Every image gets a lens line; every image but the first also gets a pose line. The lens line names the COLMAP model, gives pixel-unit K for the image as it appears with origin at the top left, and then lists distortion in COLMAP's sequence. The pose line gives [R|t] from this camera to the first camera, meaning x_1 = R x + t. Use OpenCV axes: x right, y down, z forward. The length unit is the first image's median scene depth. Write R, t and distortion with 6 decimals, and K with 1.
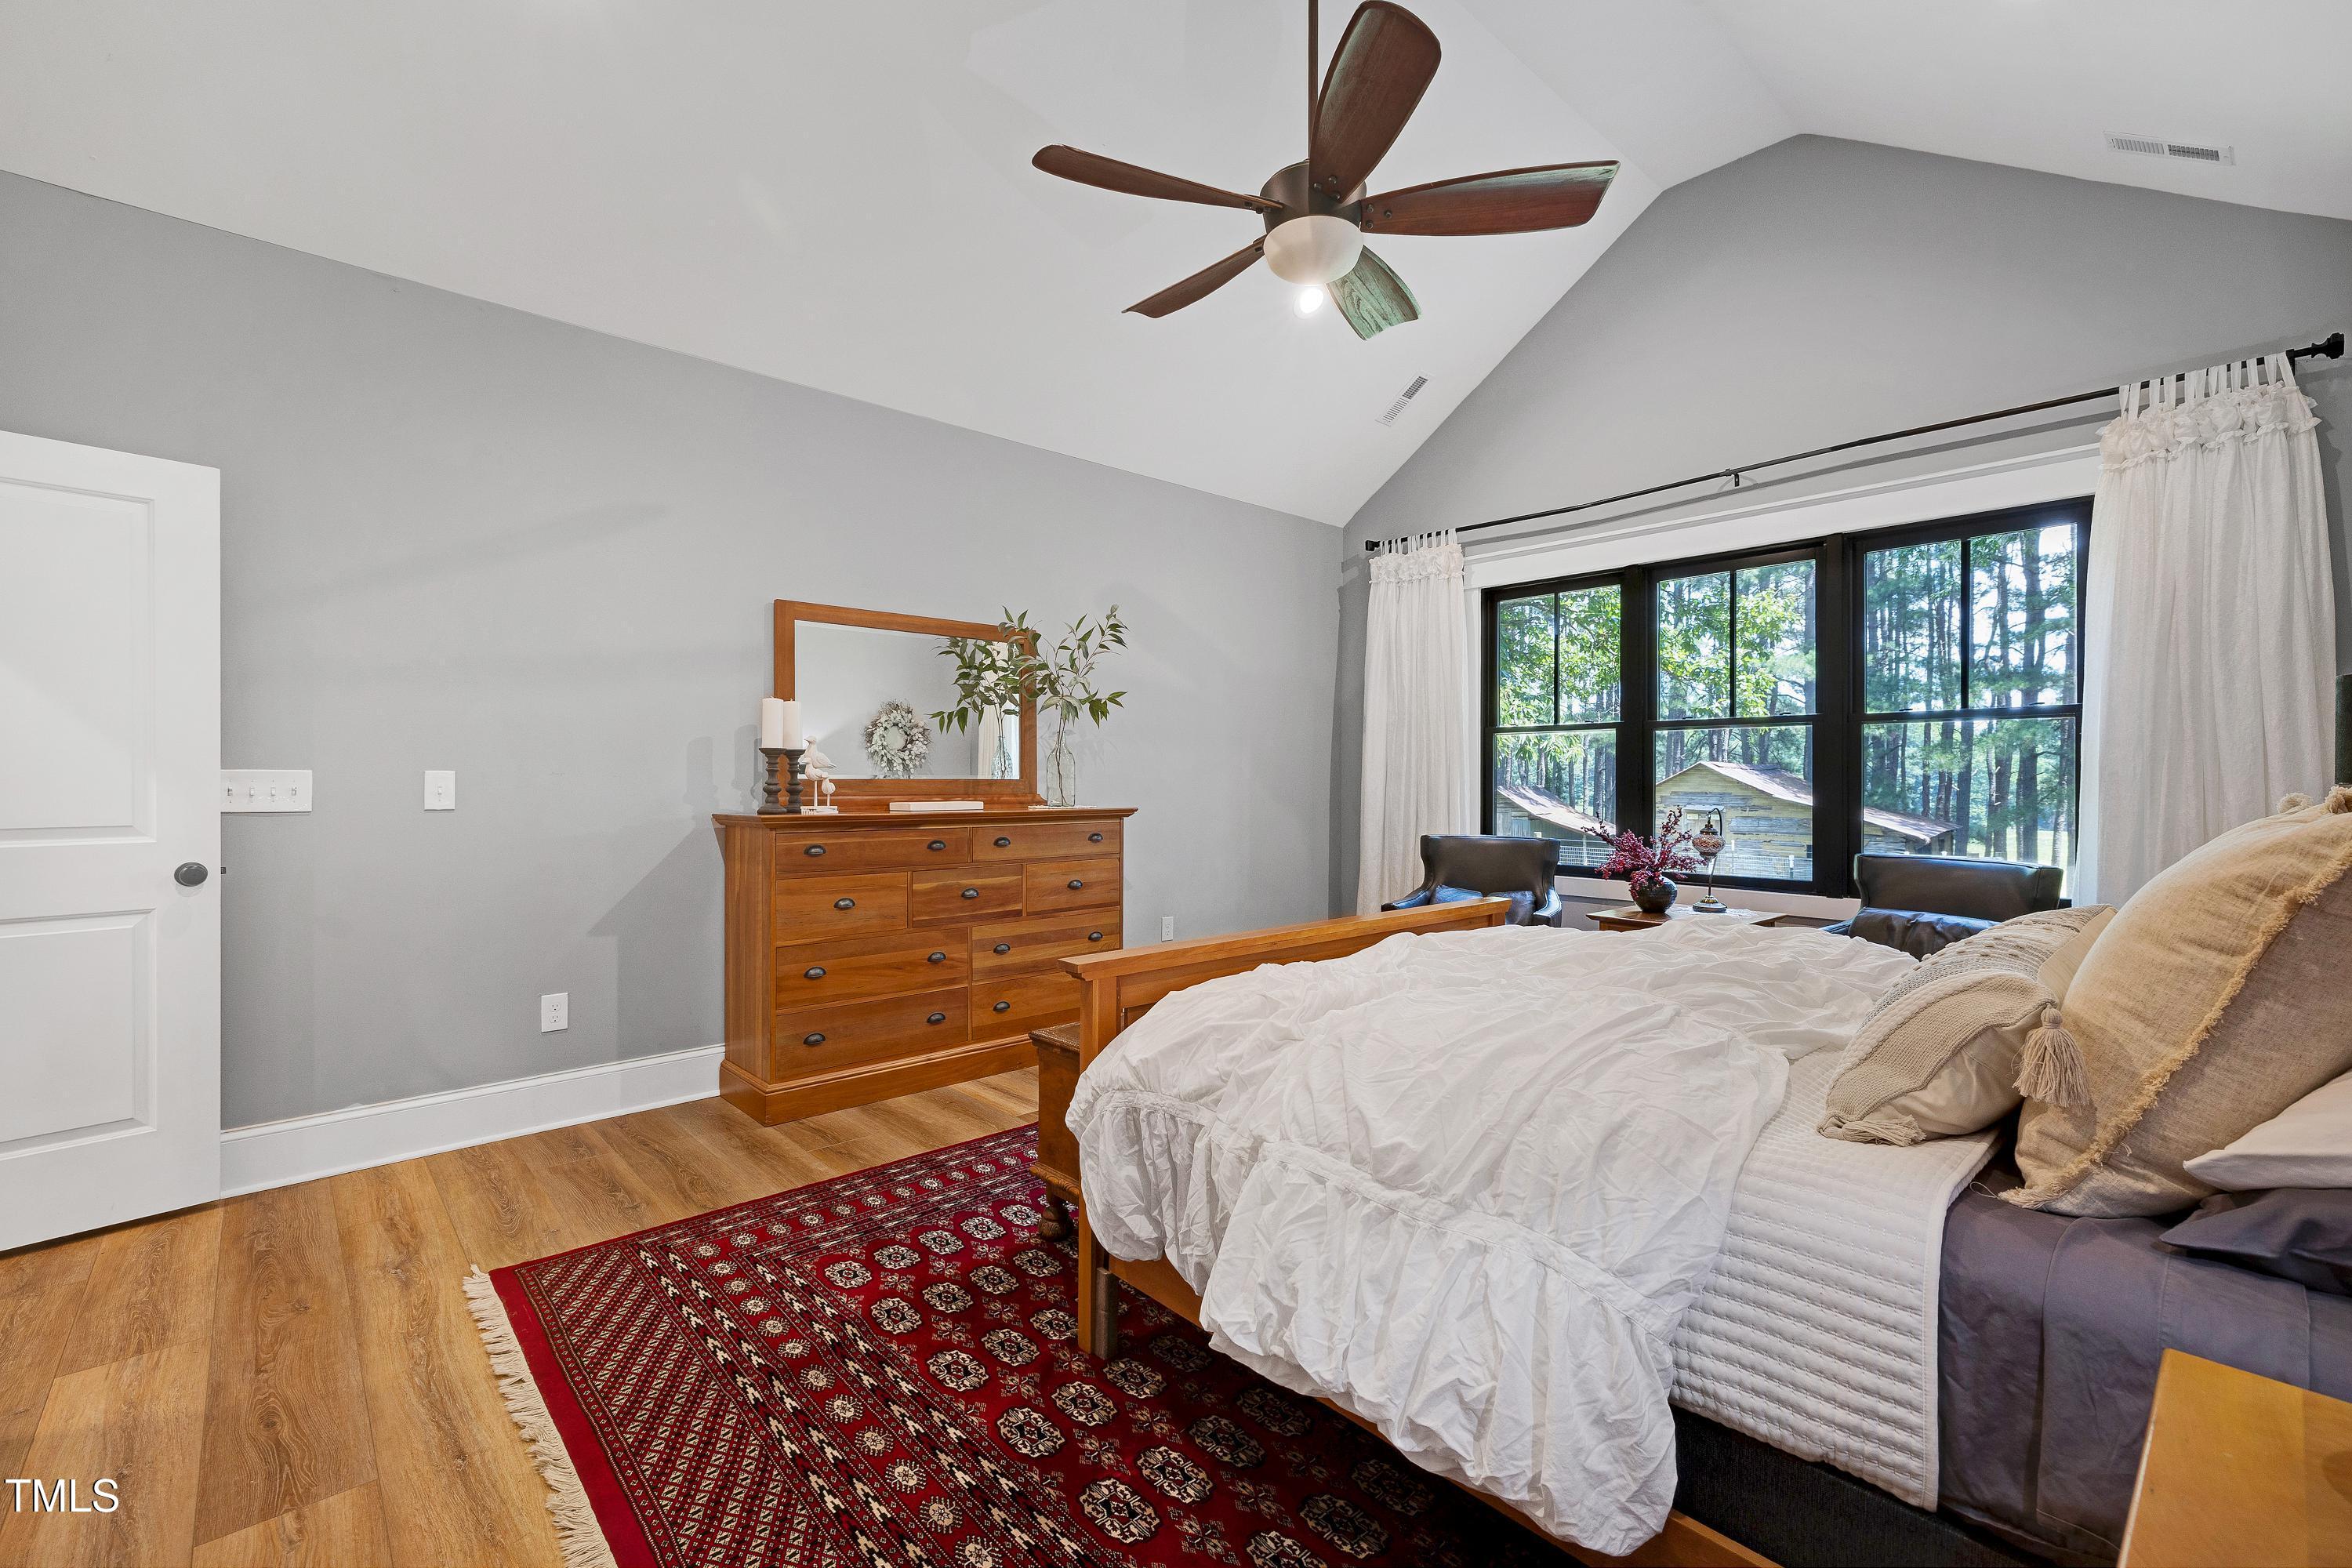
lens RADIAL K [[1009.2, 0, 1175.9], [0, 1009.2, 783.2], [0, 0, 1]] dist [-0.000901, 0.000005]
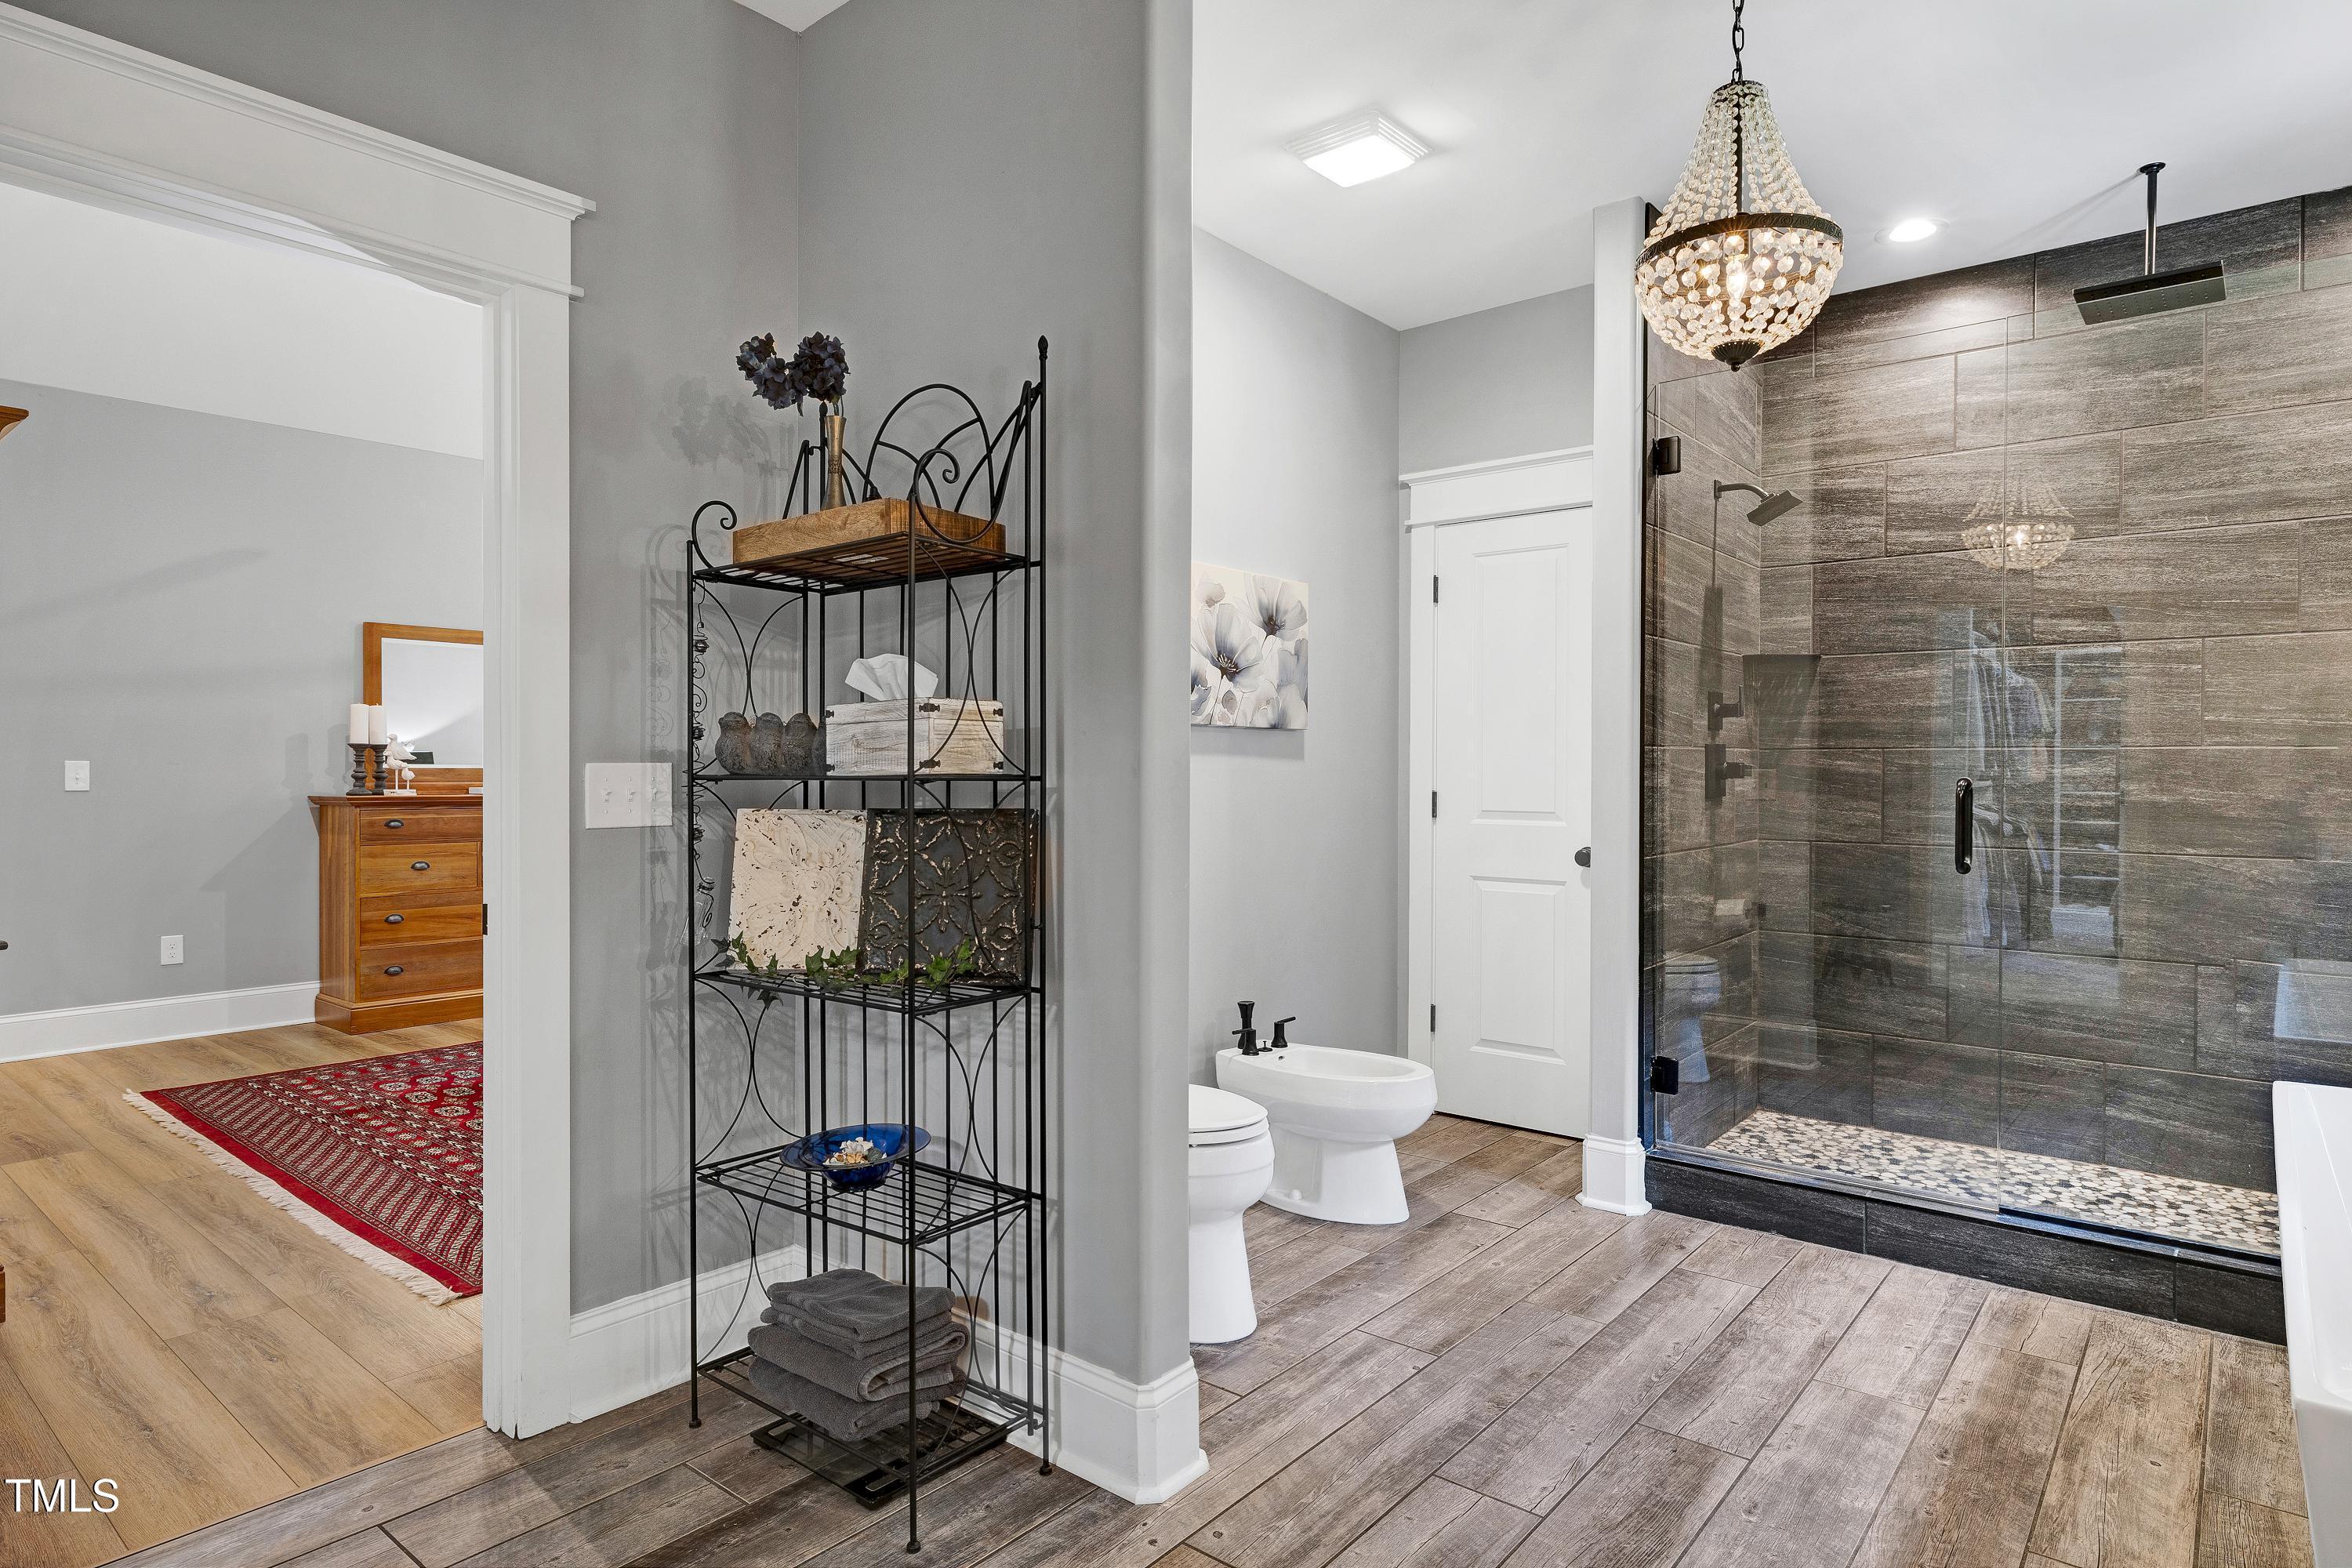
lens RADIAL K [[1301.1, 0, 1176.7], [0, 1301.1, 786.3], [0, 0, 1]] dist [0.004175, 0.000668]
pose [[0.990556, 0.001508, 0.137104, 0.391986], [-0.003184, 0.999923, 0.012006, -0.004061], [-0.137075, -0.012329, 0.990484, -0.759469]]
